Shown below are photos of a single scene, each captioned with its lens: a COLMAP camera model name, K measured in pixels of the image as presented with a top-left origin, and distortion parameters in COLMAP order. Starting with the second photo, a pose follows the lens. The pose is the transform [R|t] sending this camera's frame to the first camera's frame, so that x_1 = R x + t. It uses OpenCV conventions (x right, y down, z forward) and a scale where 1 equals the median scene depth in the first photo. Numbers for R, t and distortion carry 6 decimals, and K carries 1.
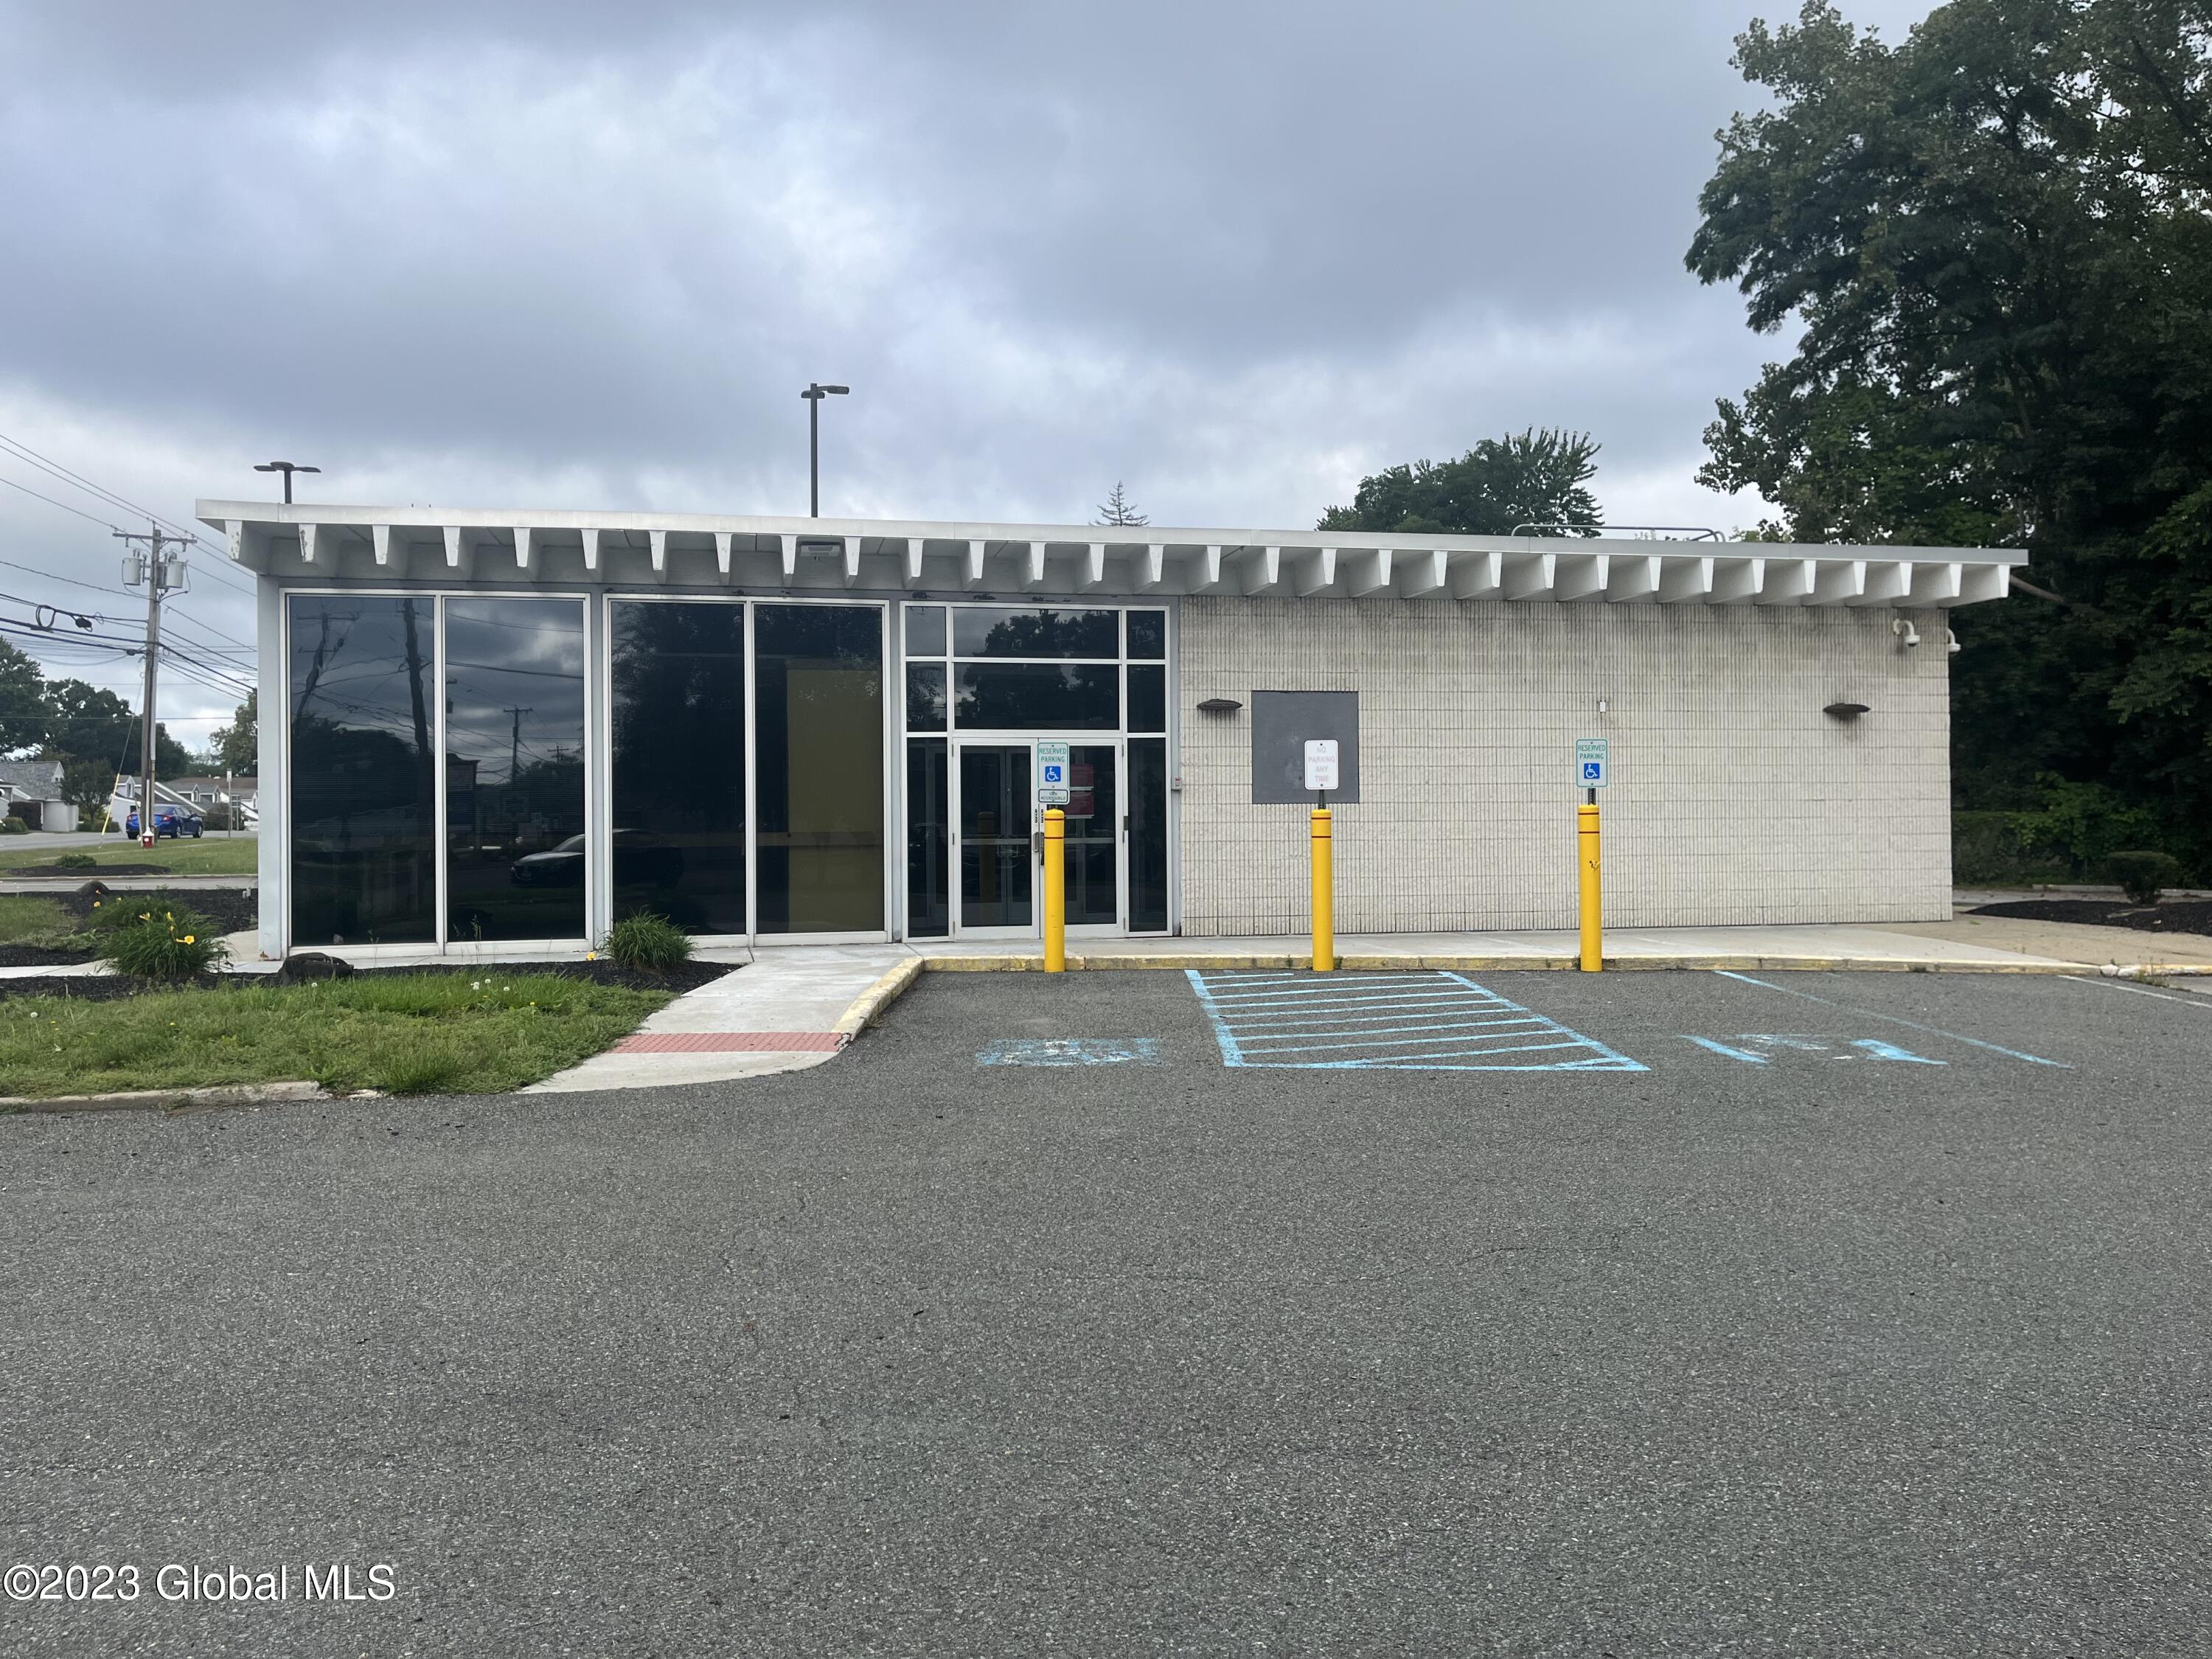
lens RADIAL K [[1651.6, 0, 1096.0], [0, 1651.6, 835.7], [0, 0, 1]] dist [0.057144, -0.051909]
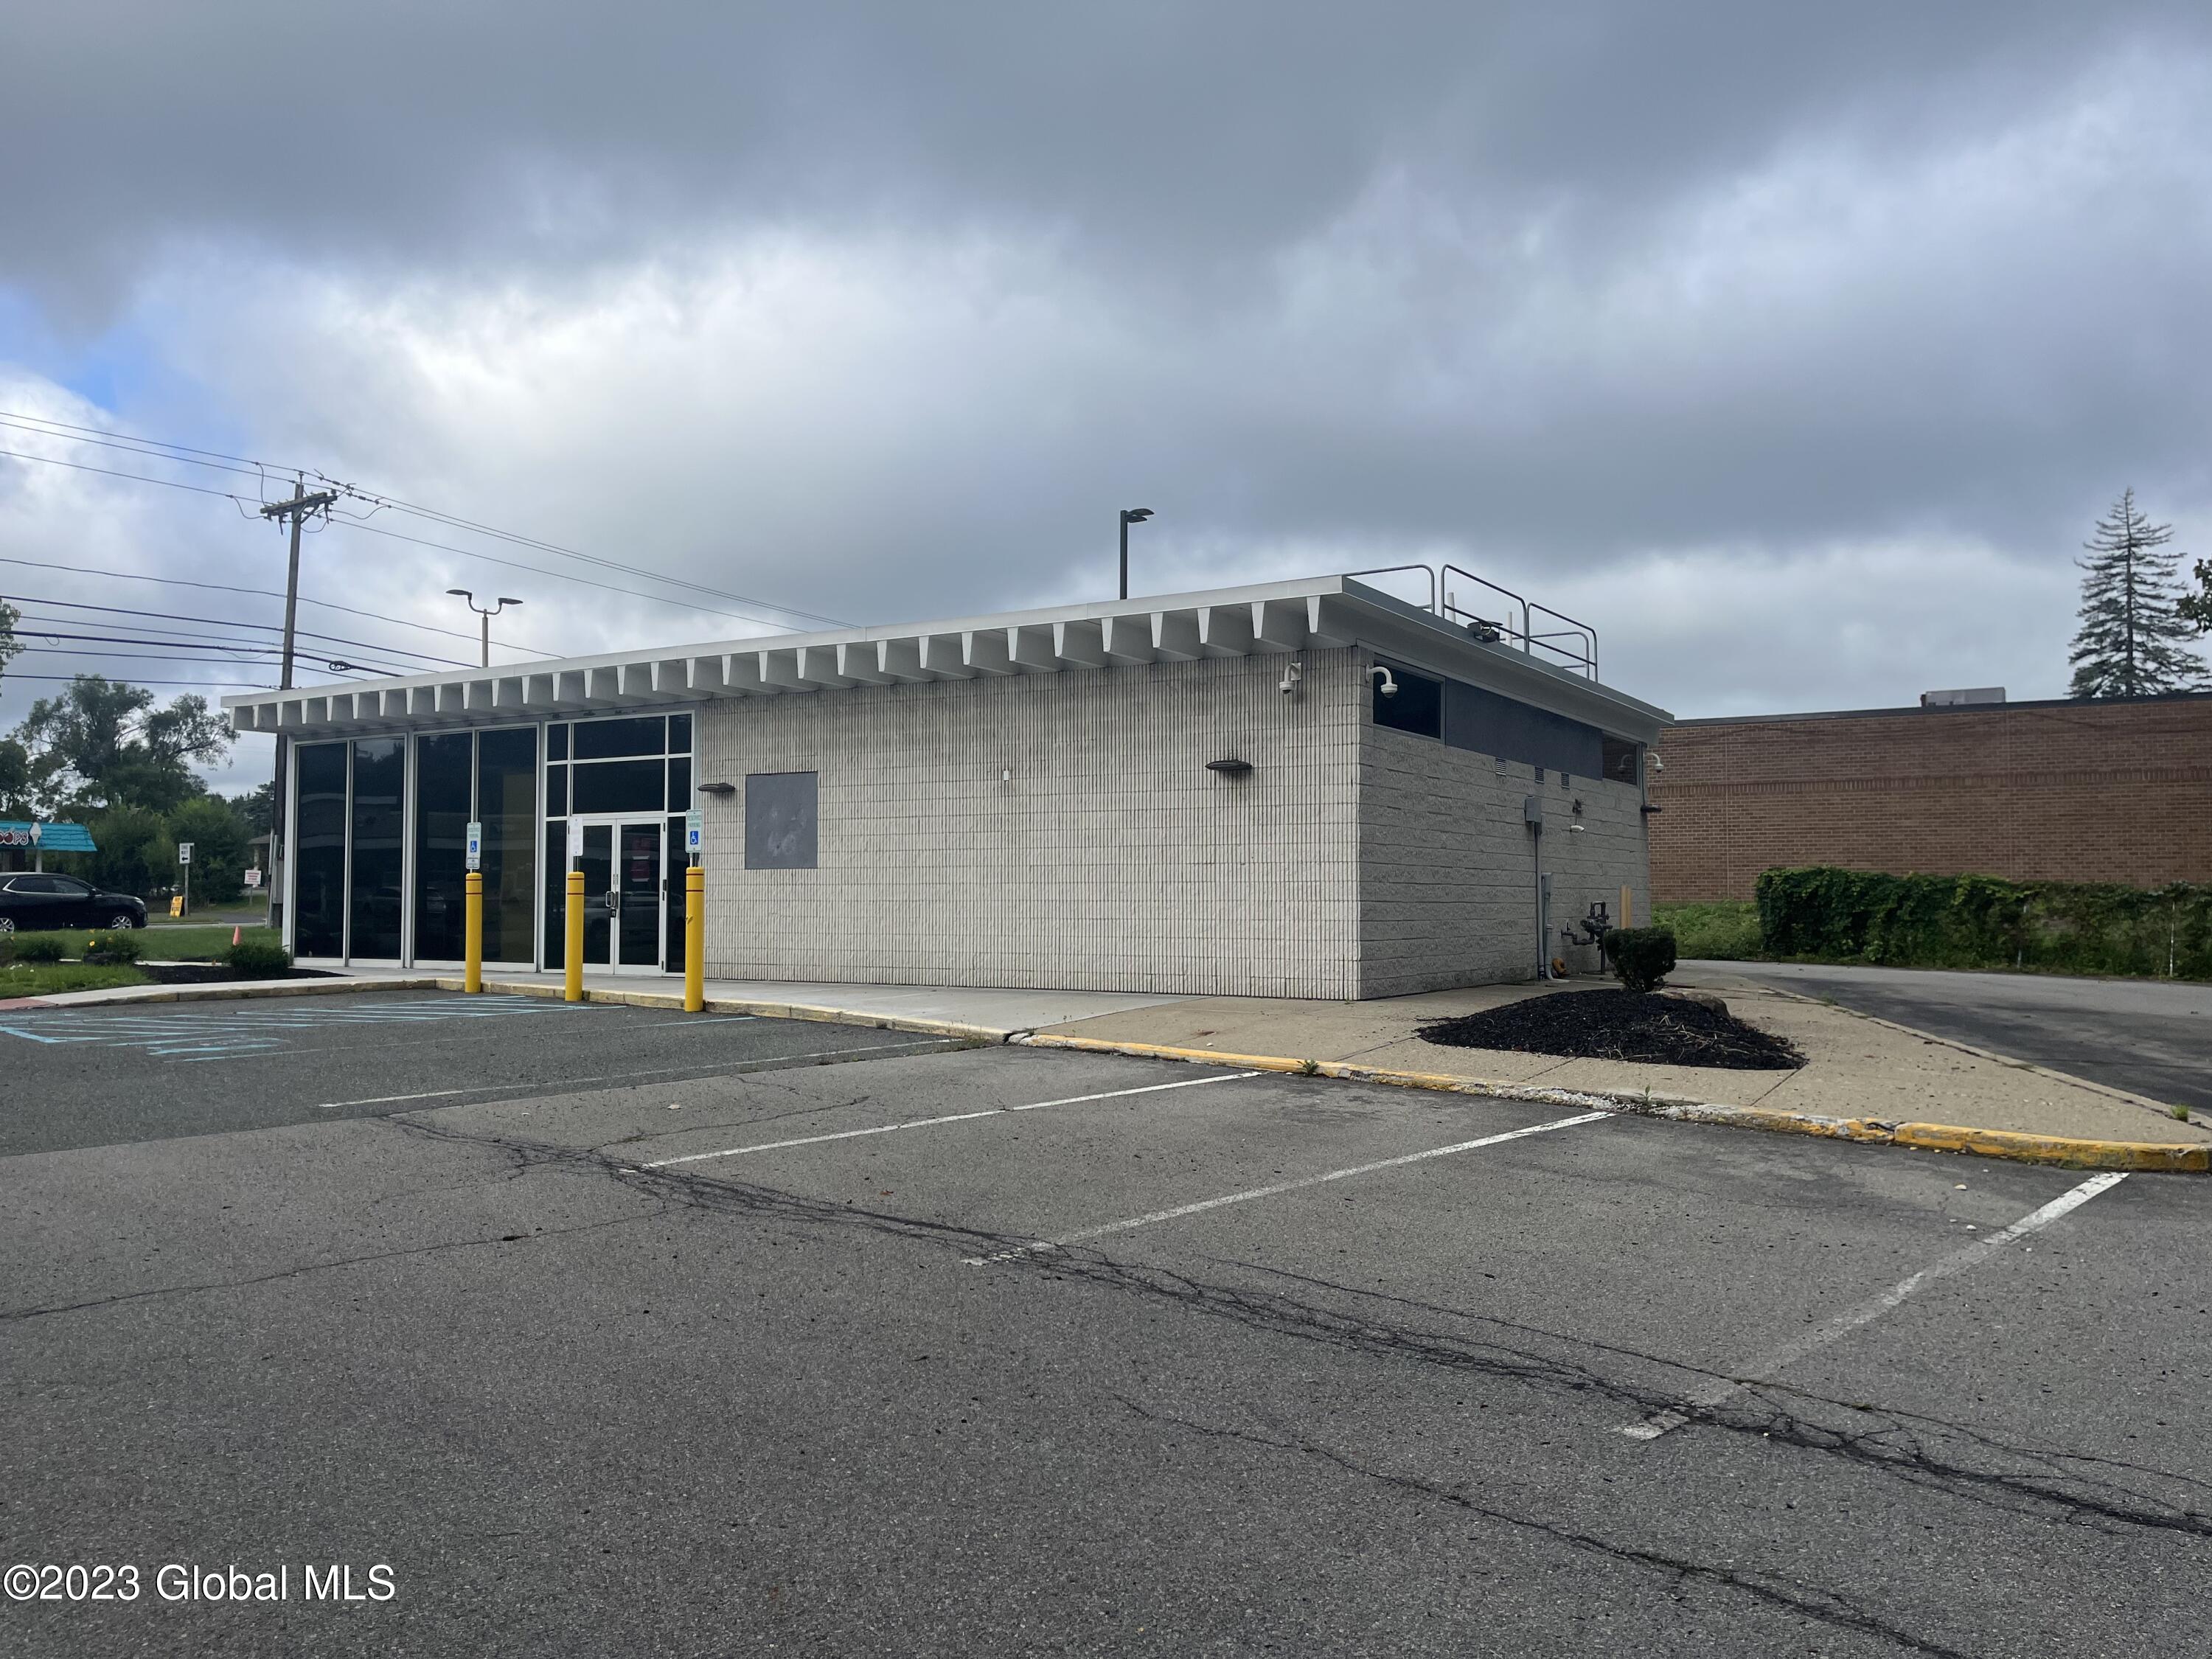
lens RADIAL K [[1651.6, 0, 1110.4], [0, 1651.6, 832.5], [0, 0, 1]] dist [0.057144, -0.051909]
pose [[0.740593, -0.019805, -0.671662, 1.111741], [-0.014189, 0.998882, -0.045099, 0.004546], [0.671804, 0.042931, 0.739484, 0.293707]]
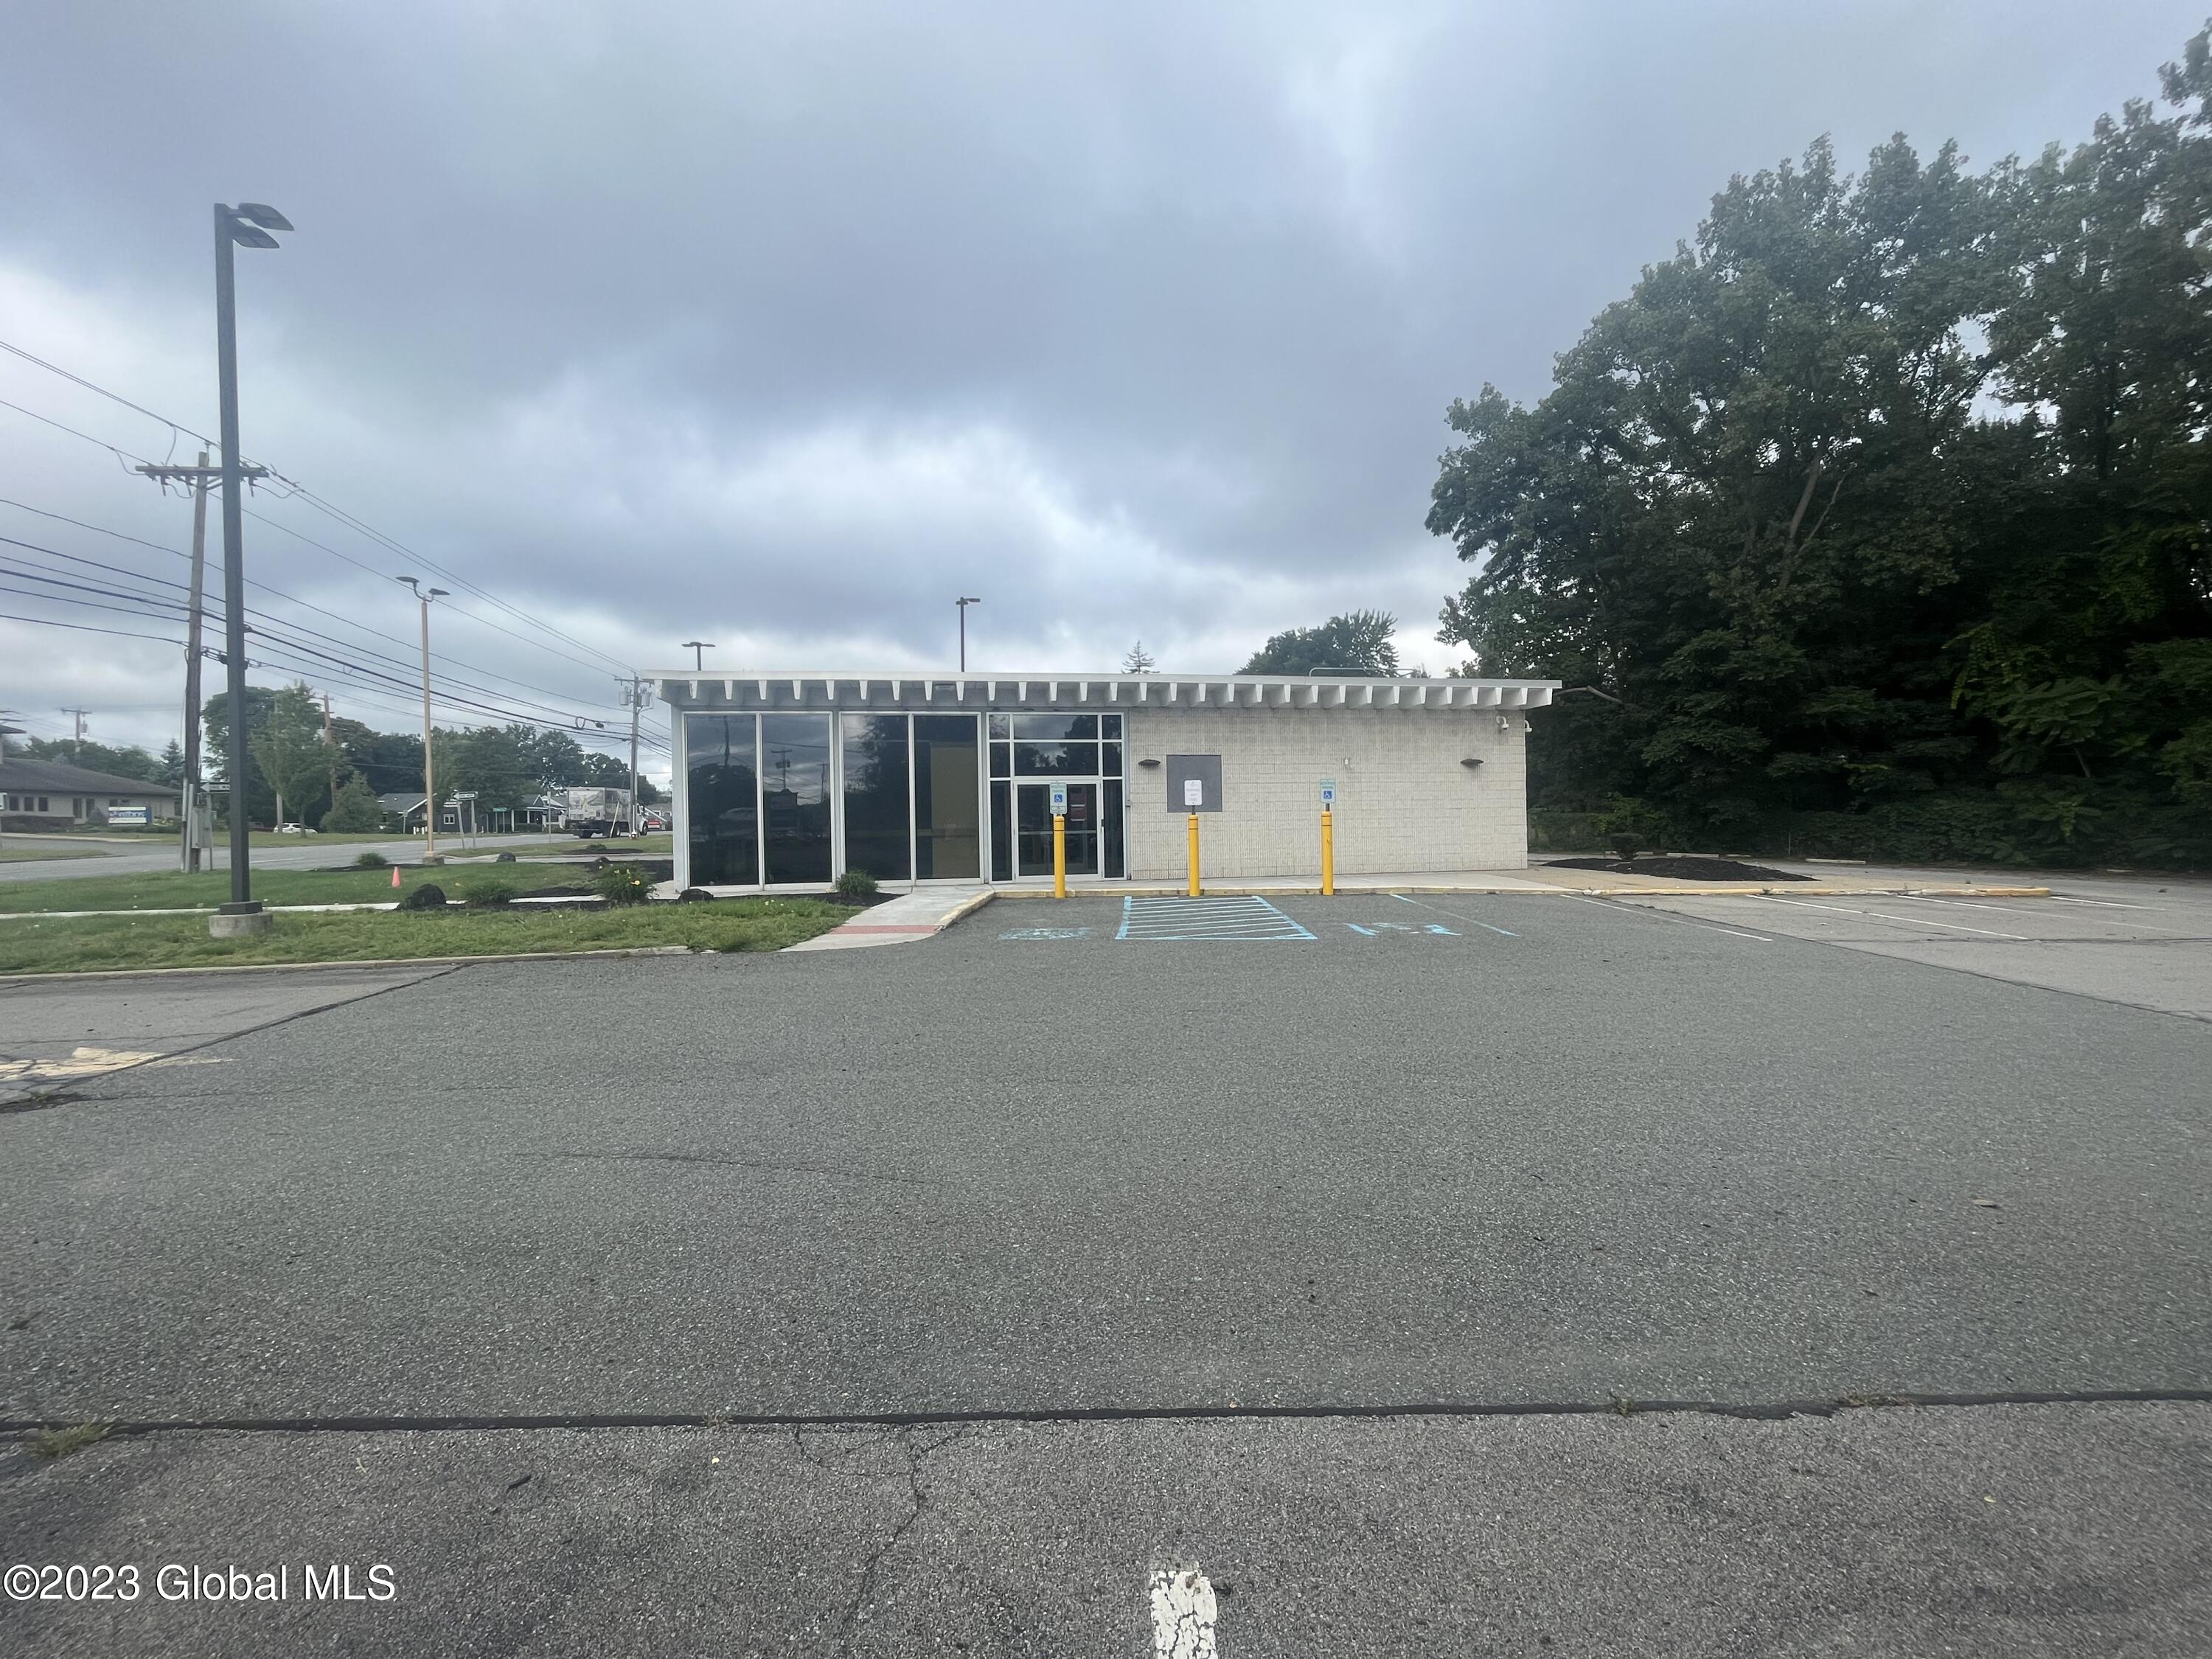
lens RADIAL K [[892.0, 0, 1111.8], [0, 892.0, 840.7], [0, 0, 1]] dist [-0.000275, 0.000349]
pose [[0.999563, -0.007906, -0.028480, 0.059804], [0.008241, 0.999898, 0.011668, 0.001364], [0.028385, -0.011897, 0.999526, -0.068646]]
